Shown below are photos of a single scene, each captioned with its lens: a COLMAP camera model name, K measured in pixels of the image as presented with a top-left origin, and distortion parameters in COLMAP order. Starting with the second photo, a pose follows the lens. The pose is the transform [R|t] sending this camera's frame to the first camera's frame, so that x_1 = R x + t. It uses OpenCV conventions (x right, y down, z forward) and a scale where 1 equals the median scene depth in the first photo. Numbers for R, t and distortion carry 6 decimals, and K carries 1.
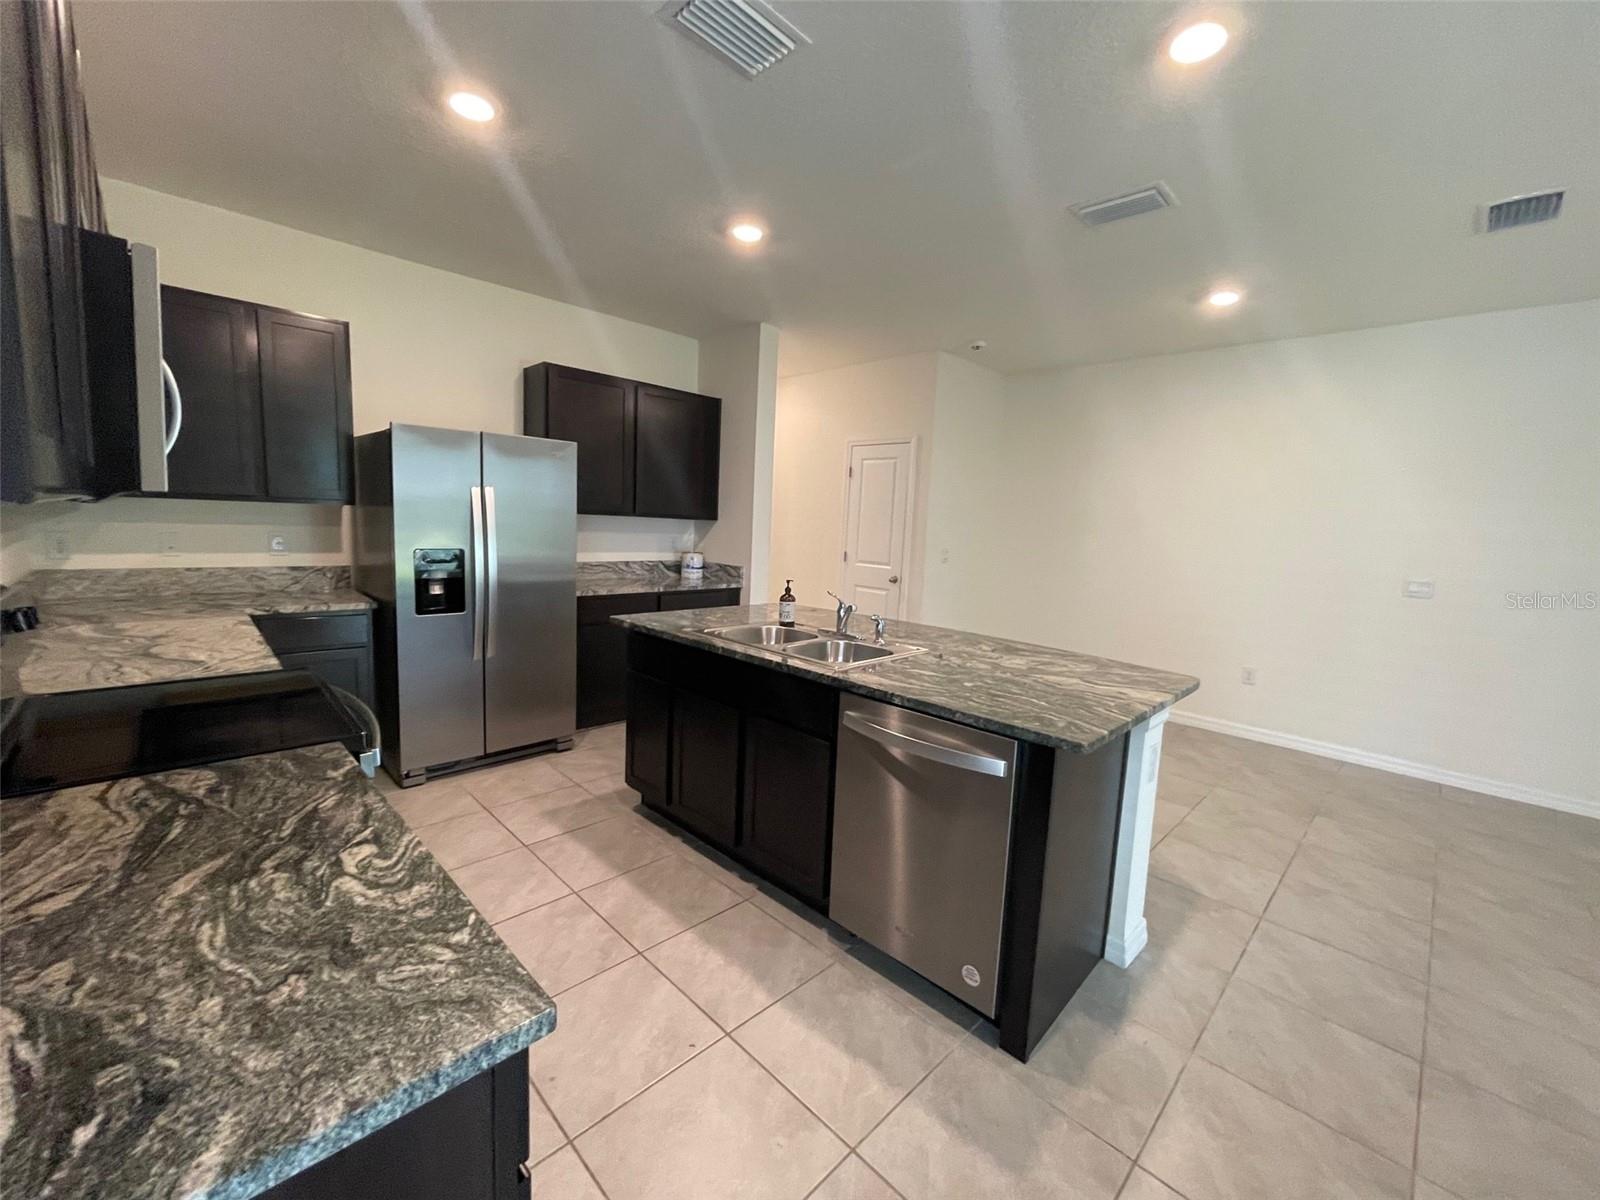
lens RADIAL K [[648.8, 0, 798.4], [0, 648.8, 600.0], [0, 0, 1]] dist [0.000232, -0.000122]
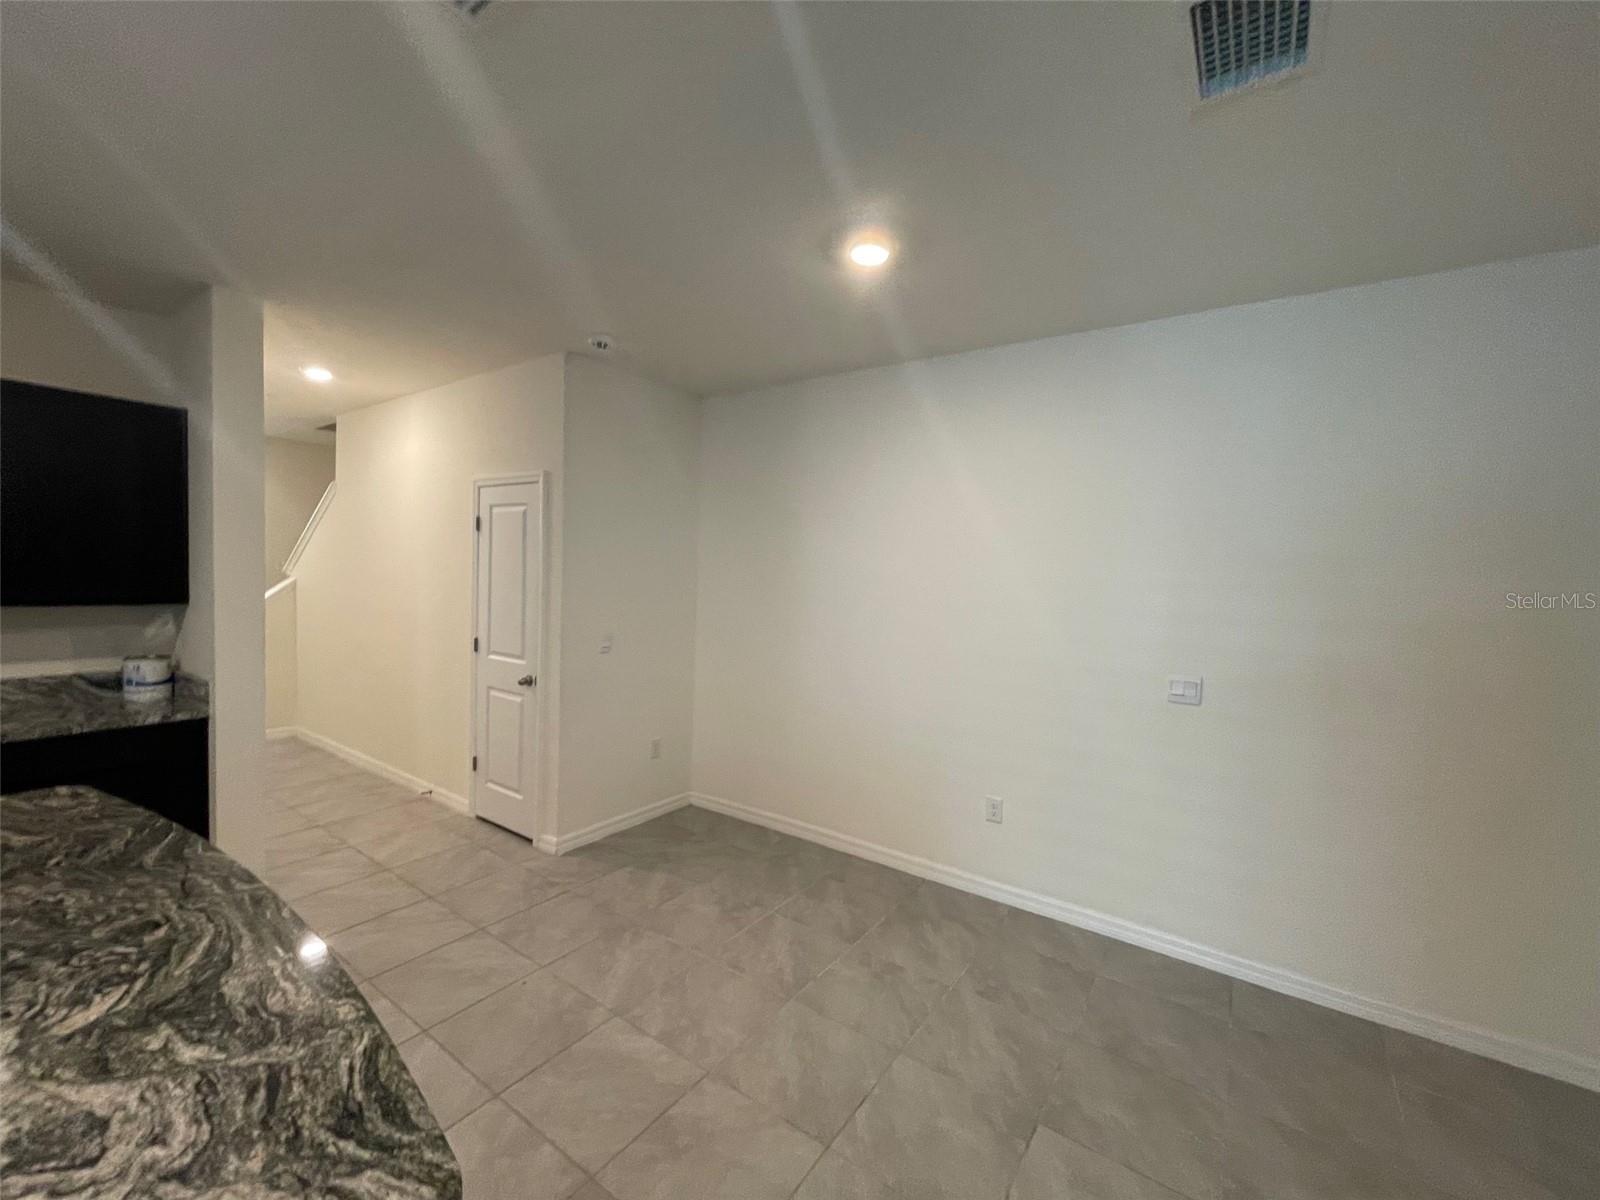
lens RADIAL K [[650.1, 0, 804.0], [0, 650.1, 596.8], [0, 0, 1]] dist [-0.011814, -0.000232]
pose [[0.983399, -0.021312, 0.180203, 0.507376], [0.034735, 0.996824, -0.071666, -0.098679], [-0.178103, 0.076735, 0.981015, 0.448350]]
